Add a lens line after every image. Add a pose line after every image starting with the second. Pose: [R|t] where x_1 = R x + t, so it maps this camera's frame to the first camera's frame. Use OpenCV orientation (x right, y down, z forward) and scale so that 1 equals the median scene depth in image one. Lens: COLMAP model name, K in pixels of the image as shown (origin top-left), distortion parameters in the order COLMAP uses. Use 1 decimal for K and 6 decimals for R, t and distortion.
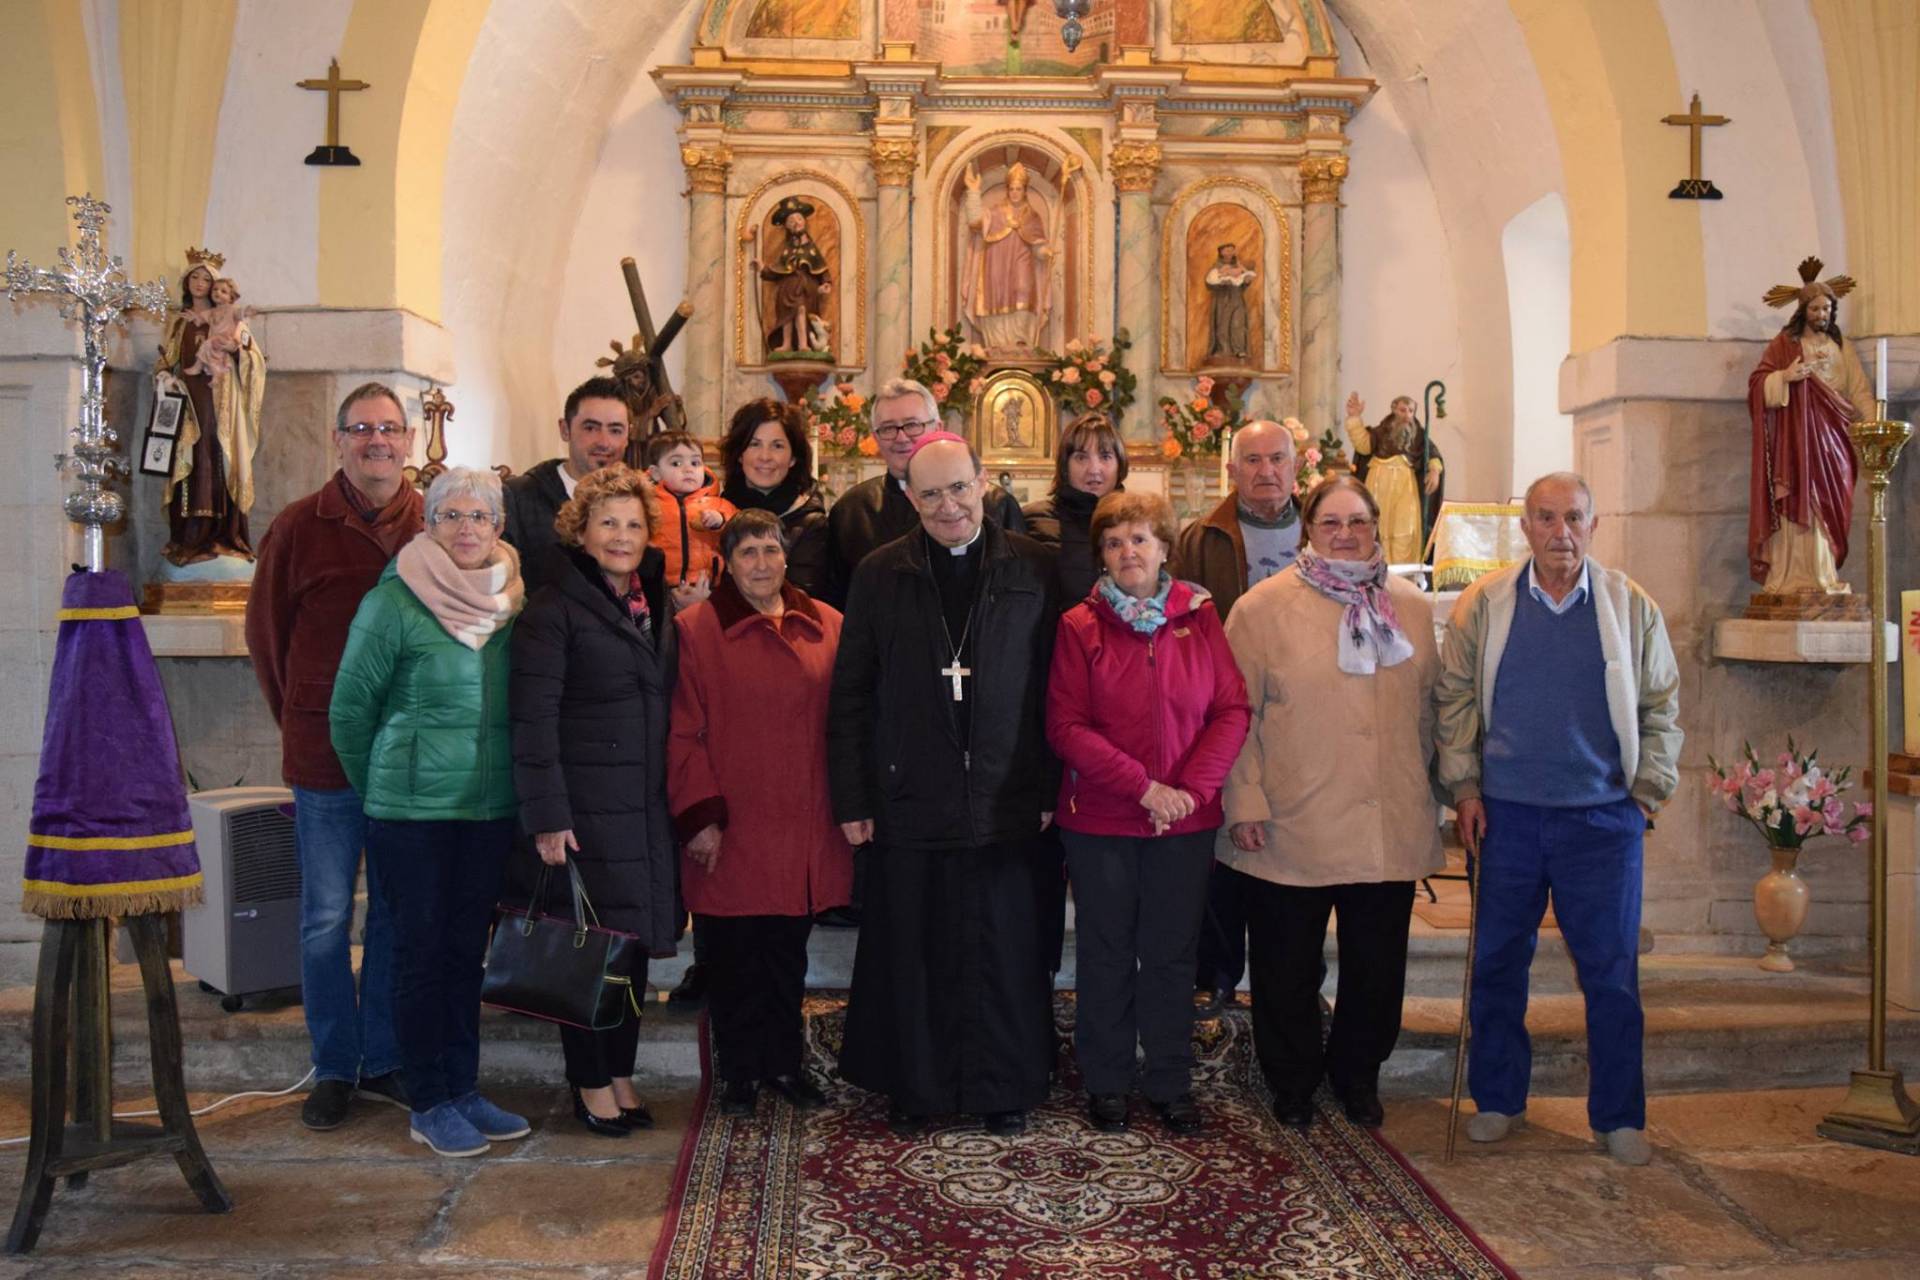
lens RADIAL K [[1724.0, 0, 960.0], [0, 1724.0, 640.0], [0, 0, 1]] dist [-0.094498, 0.015633]
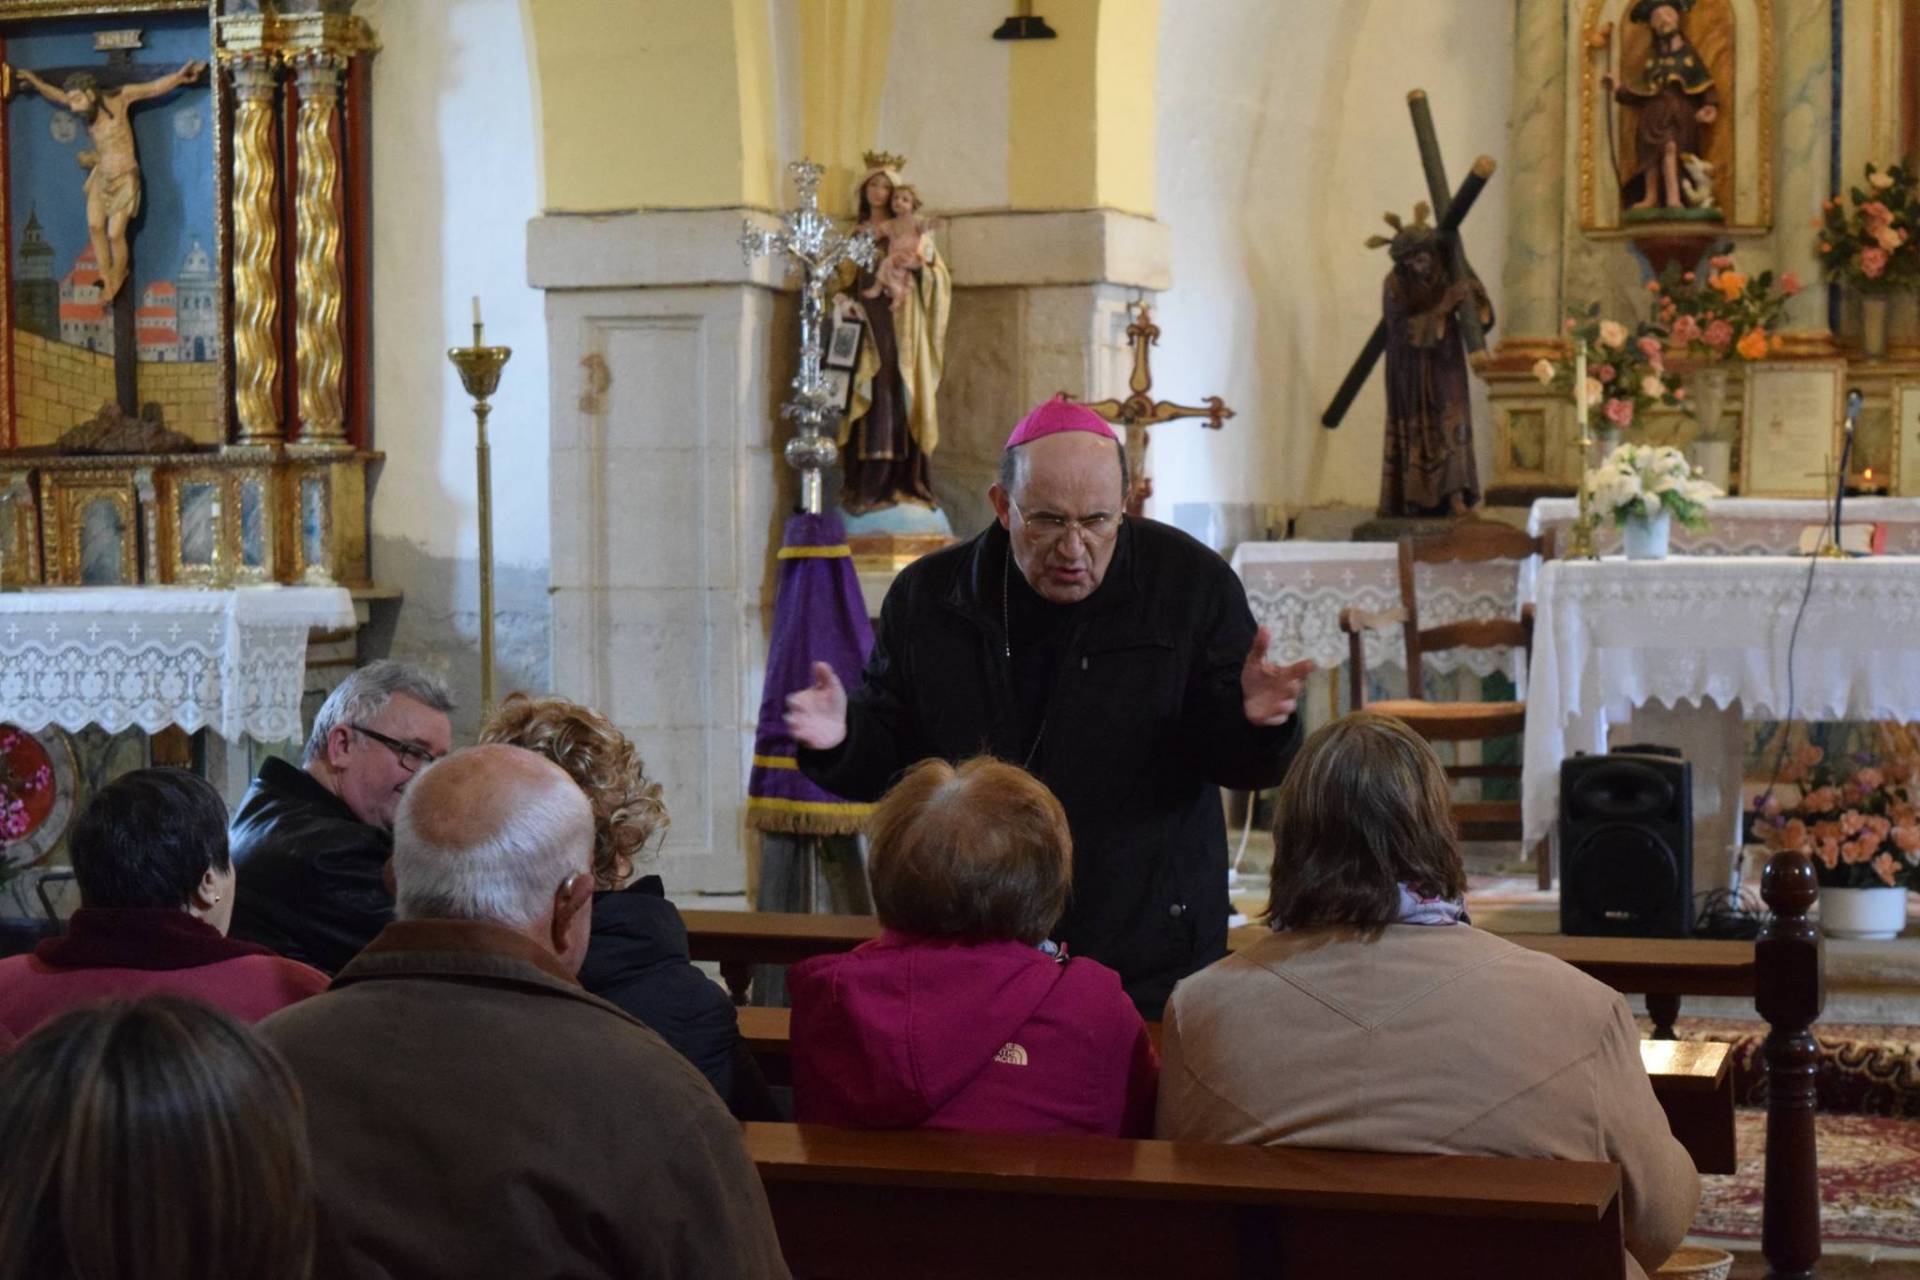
lens RADIAL K [[1742.8, 0, 960.0], [0, 1742.8, 640.0], [0, 0, 1]] dist [-0.011676, 0.011286]
pose [[0.924449, 0.024349, -0.380527, -0.064569], [-0.011680, 0.999299, 0.035568, -0.011910], [0.381126, -0.028436, 0.924086, 0.179862]]
